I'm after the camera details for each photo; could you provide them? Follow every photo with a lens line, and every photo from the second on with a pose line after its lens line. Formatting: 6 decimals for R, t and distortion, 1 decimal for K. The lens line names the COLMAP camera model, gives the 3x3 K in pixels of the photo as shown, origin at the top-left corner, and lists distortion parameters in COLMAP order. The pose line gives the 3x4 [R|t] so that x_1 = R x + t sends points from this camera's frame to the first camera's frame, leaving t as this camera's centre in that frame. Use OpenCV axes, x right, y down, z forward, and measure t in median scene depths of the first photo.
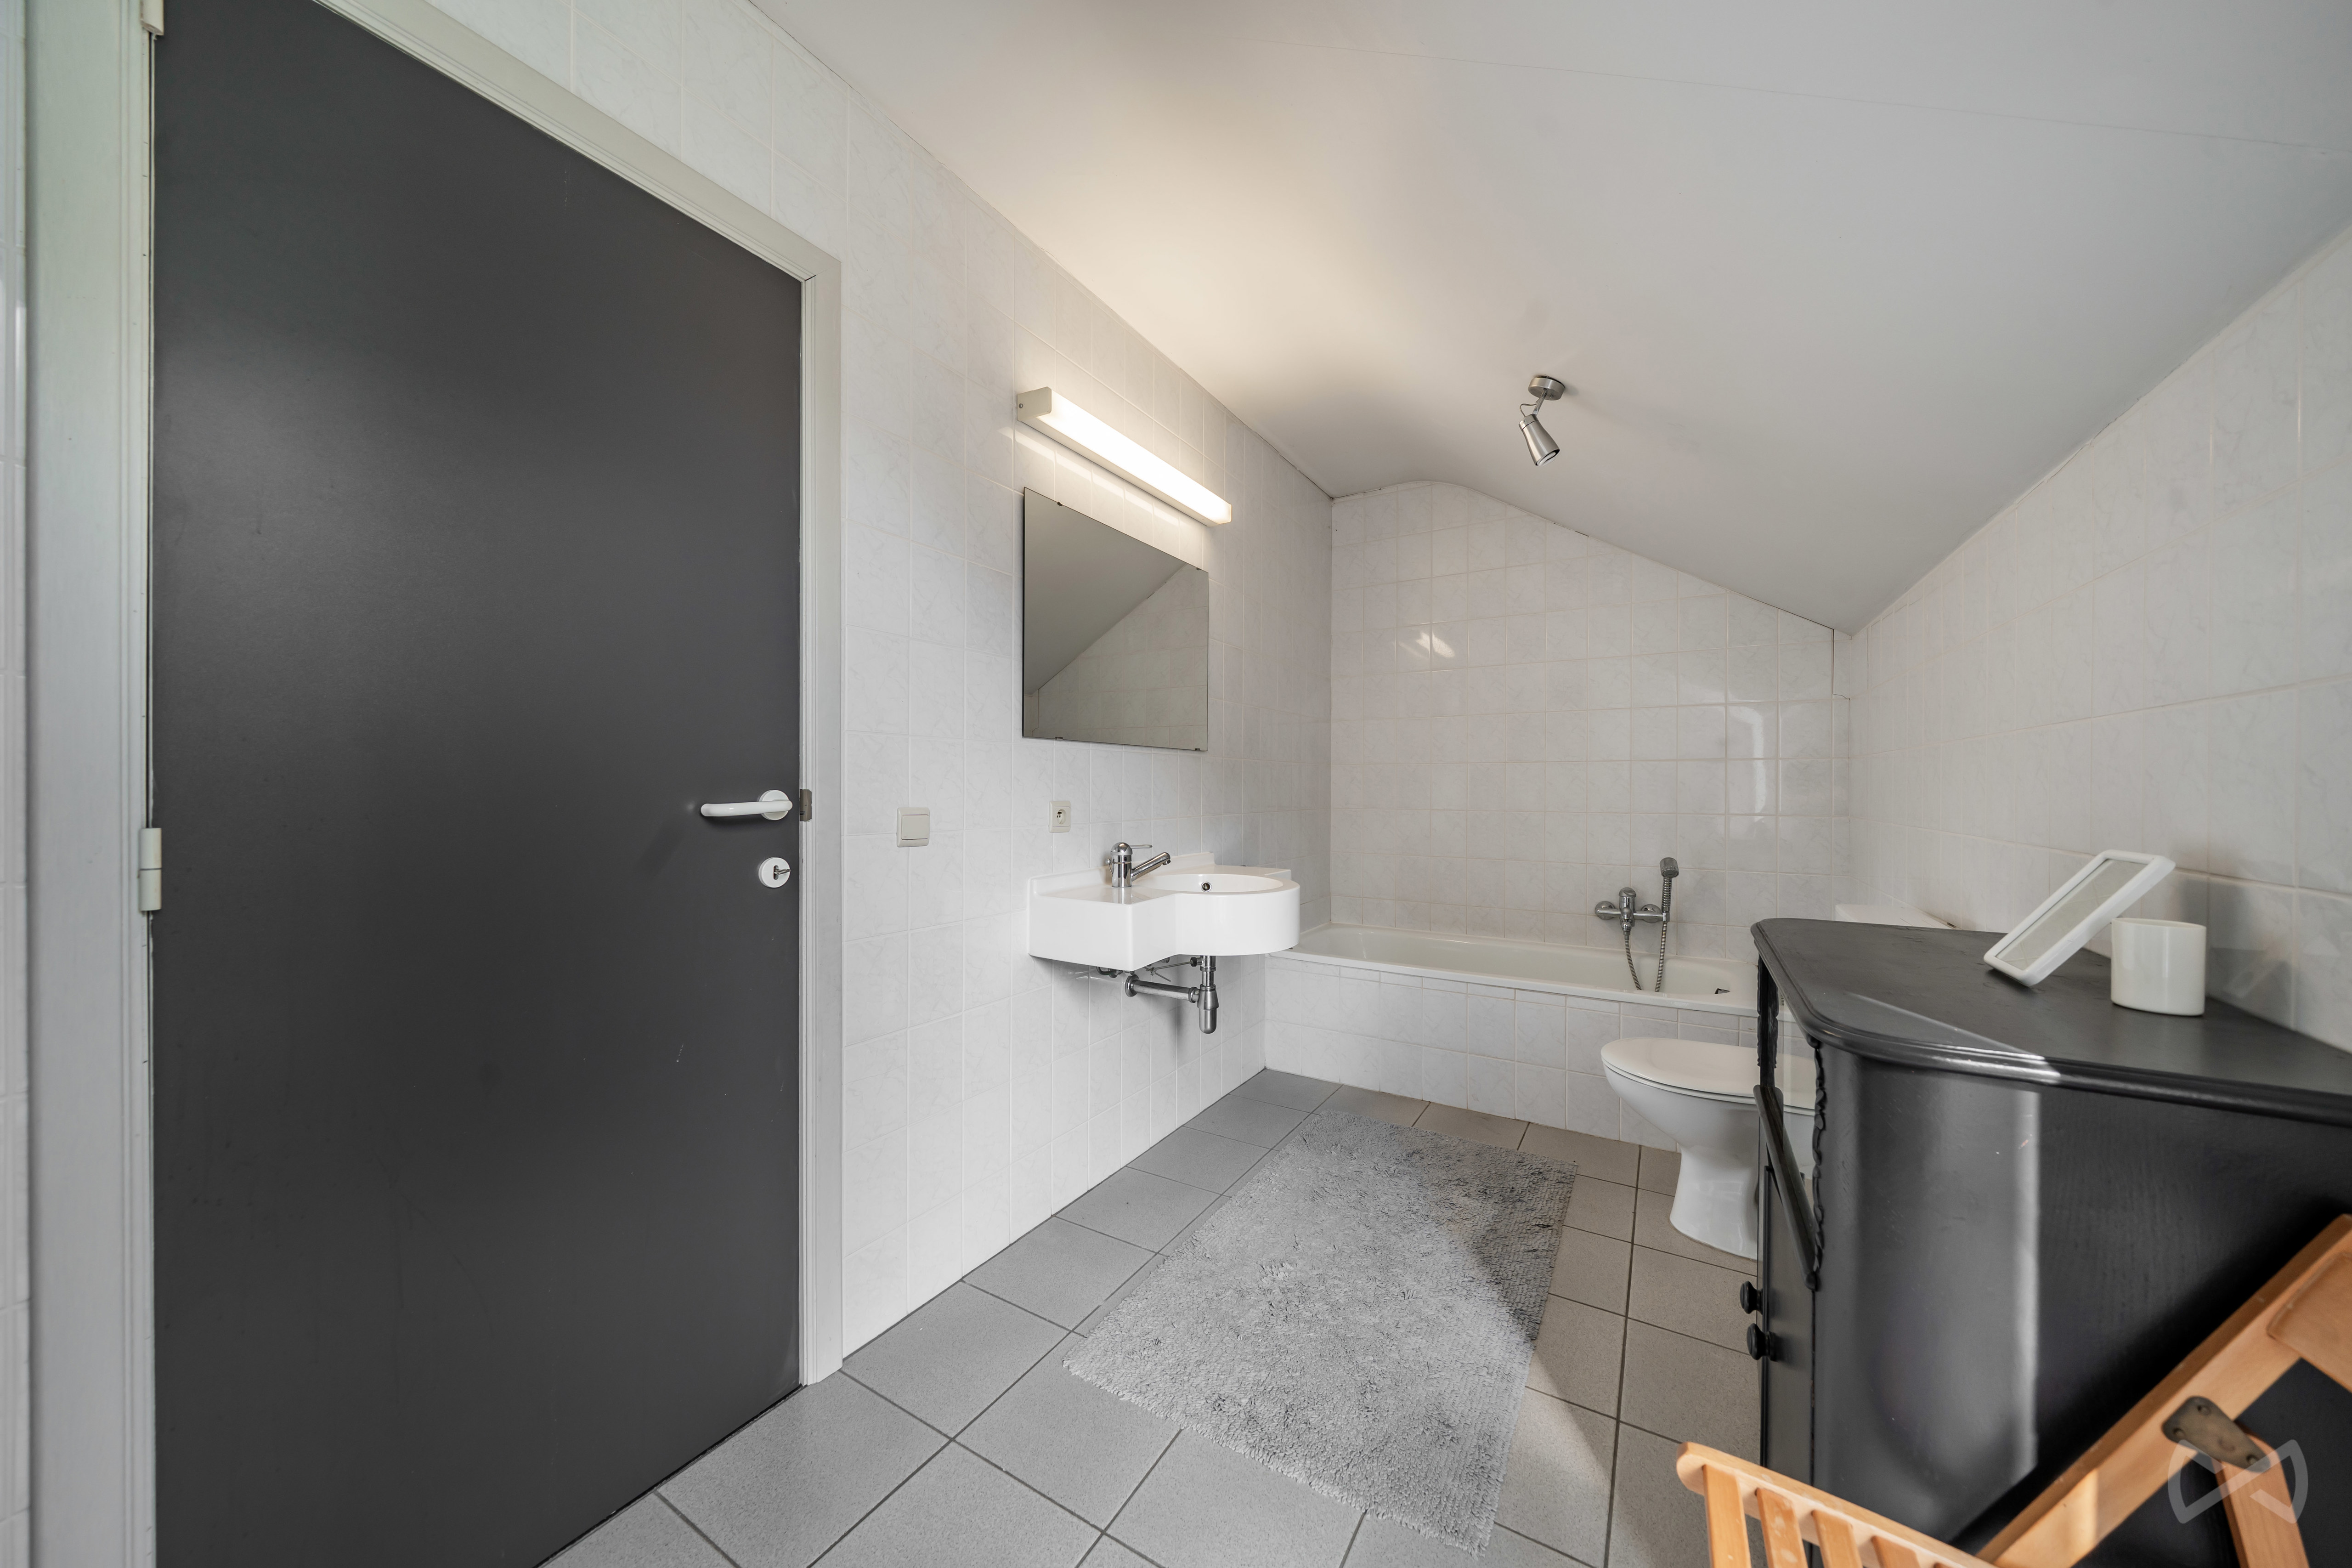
lens RADIAL K [[798.1, 0, 1176.0], [0, 798.1, 784.0], [0, 0, 1]] dist [-0.008397, -0.000082]
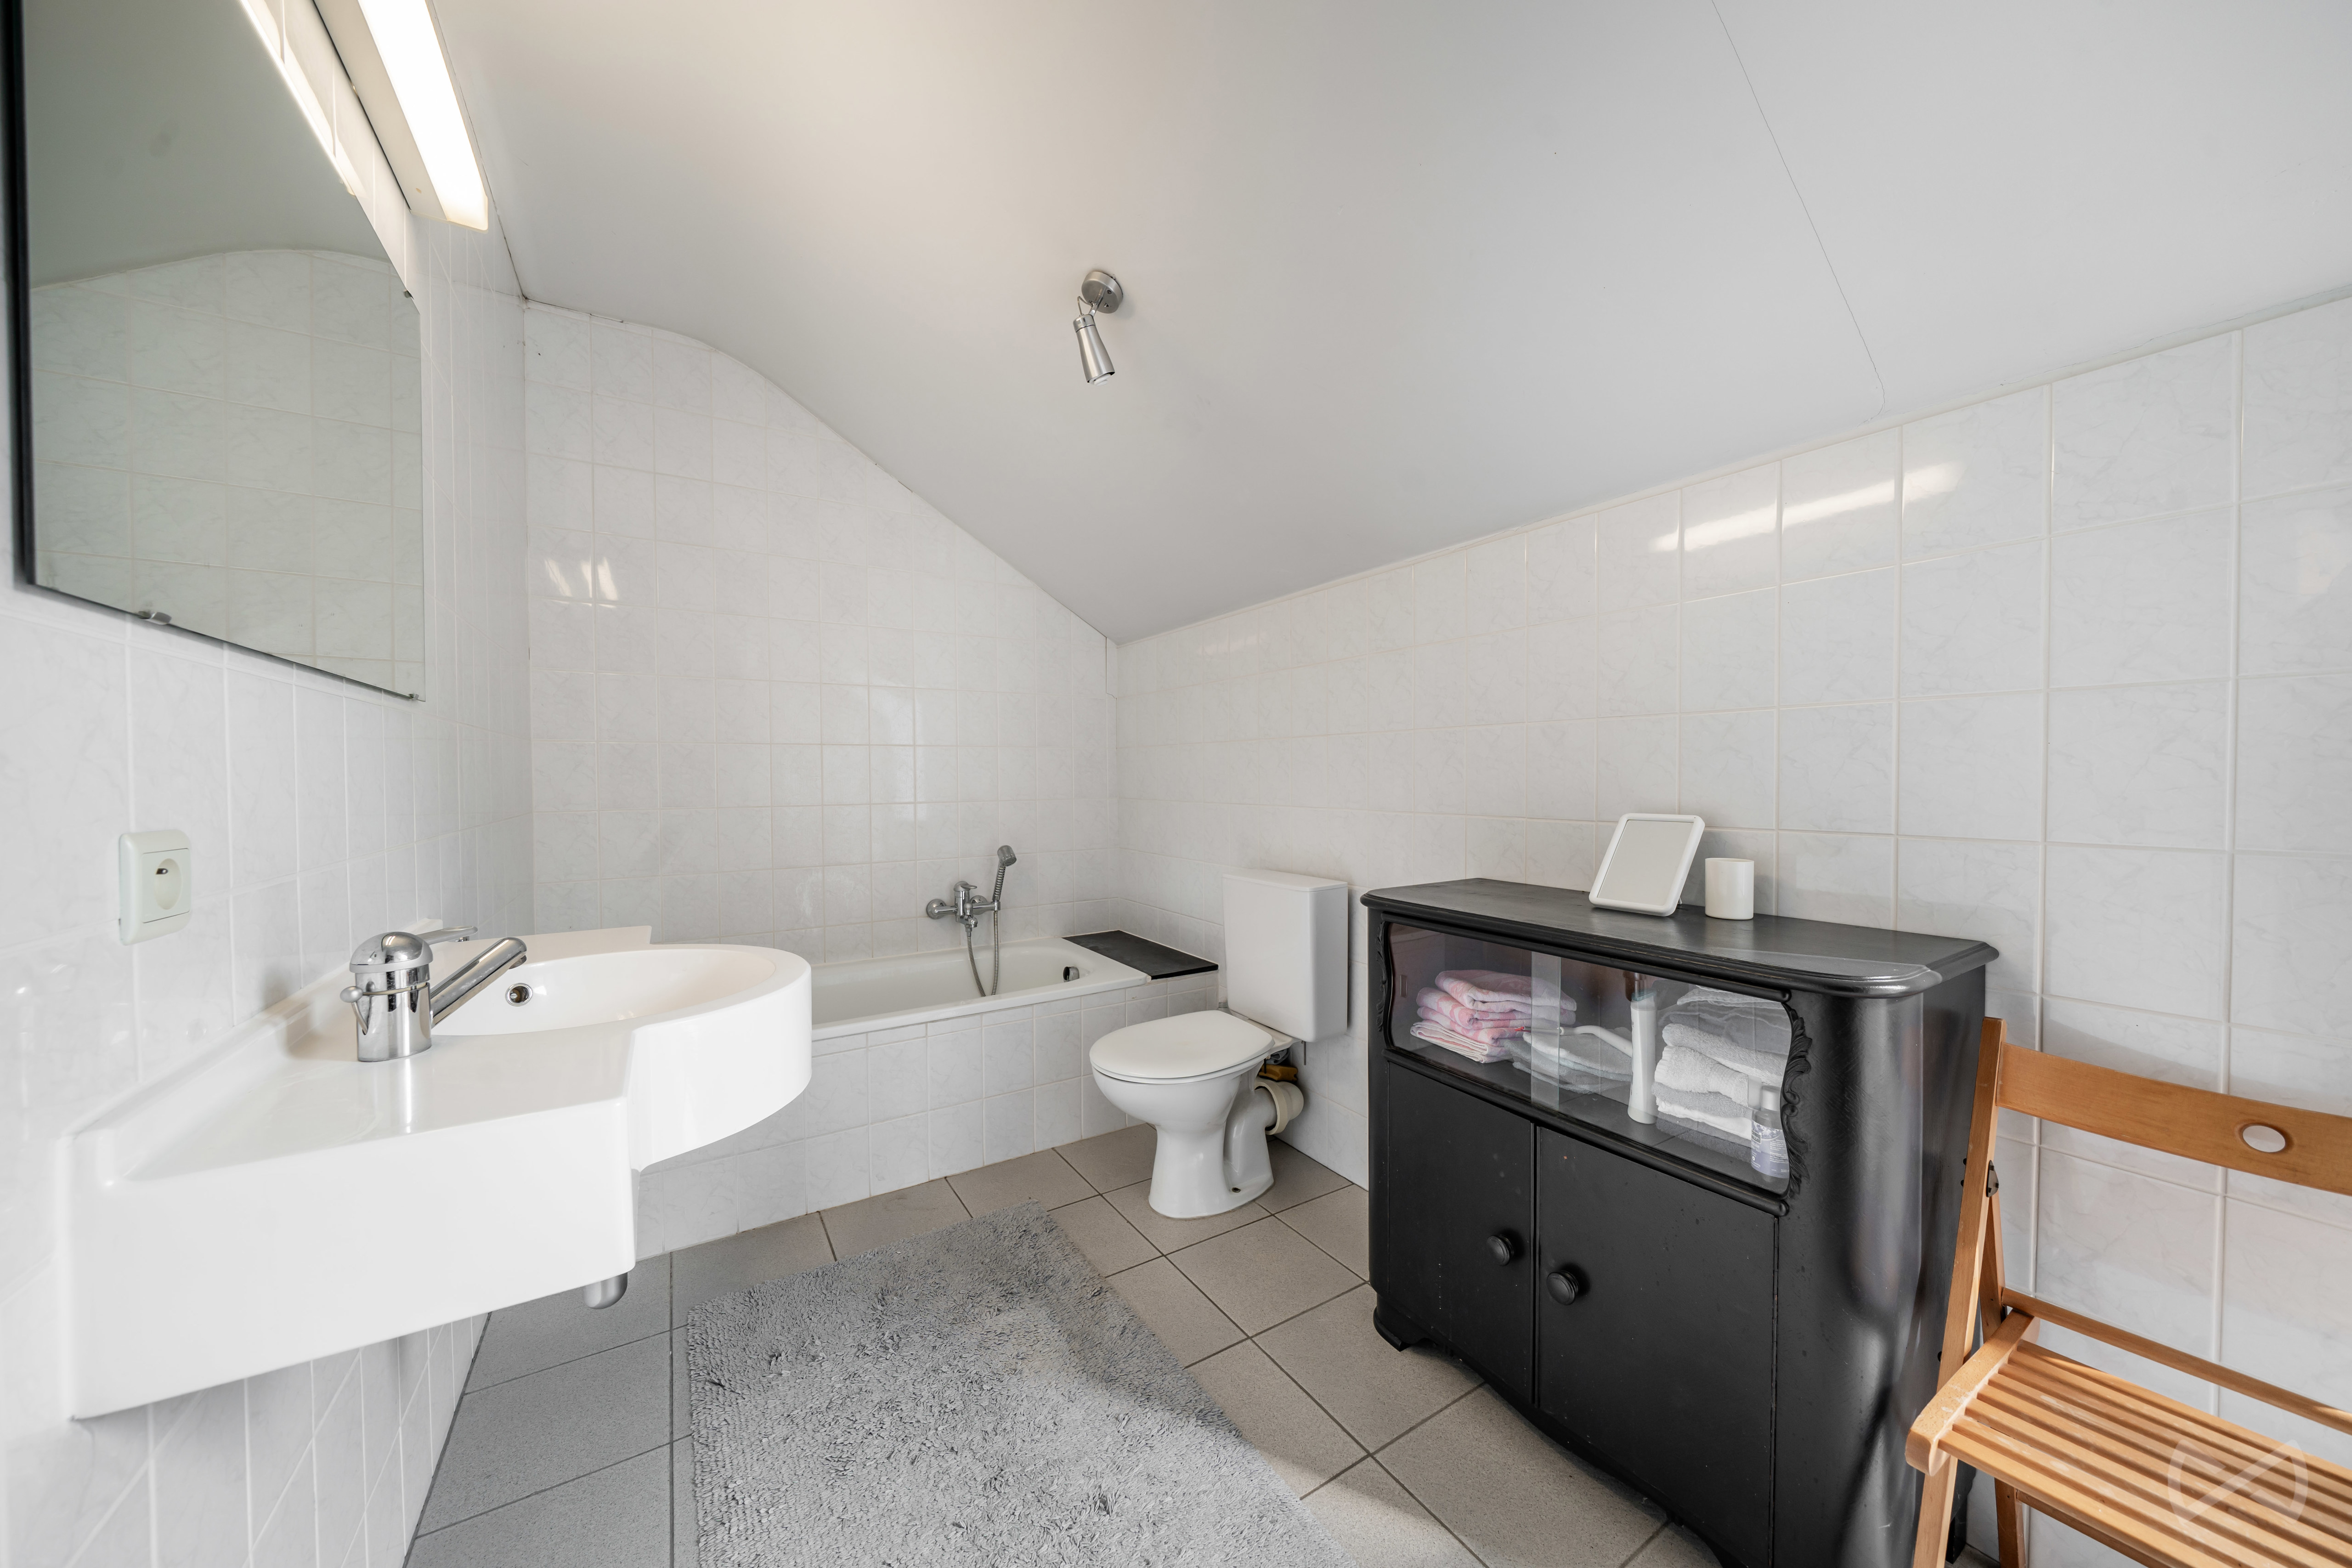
lens RADIAL K [[798.1, 0, 1176.0], [0, 798.1, 784.0], [0, 0, 1]] dist [-0.008397, -0.000082]
pose [[0.438392, -0.017570, 0.898612, -0.201337], [0.000955, 0.999817, 0.019083, -0.002037], [-0.898783, -0.007508, 0.438329, 0.441510]]
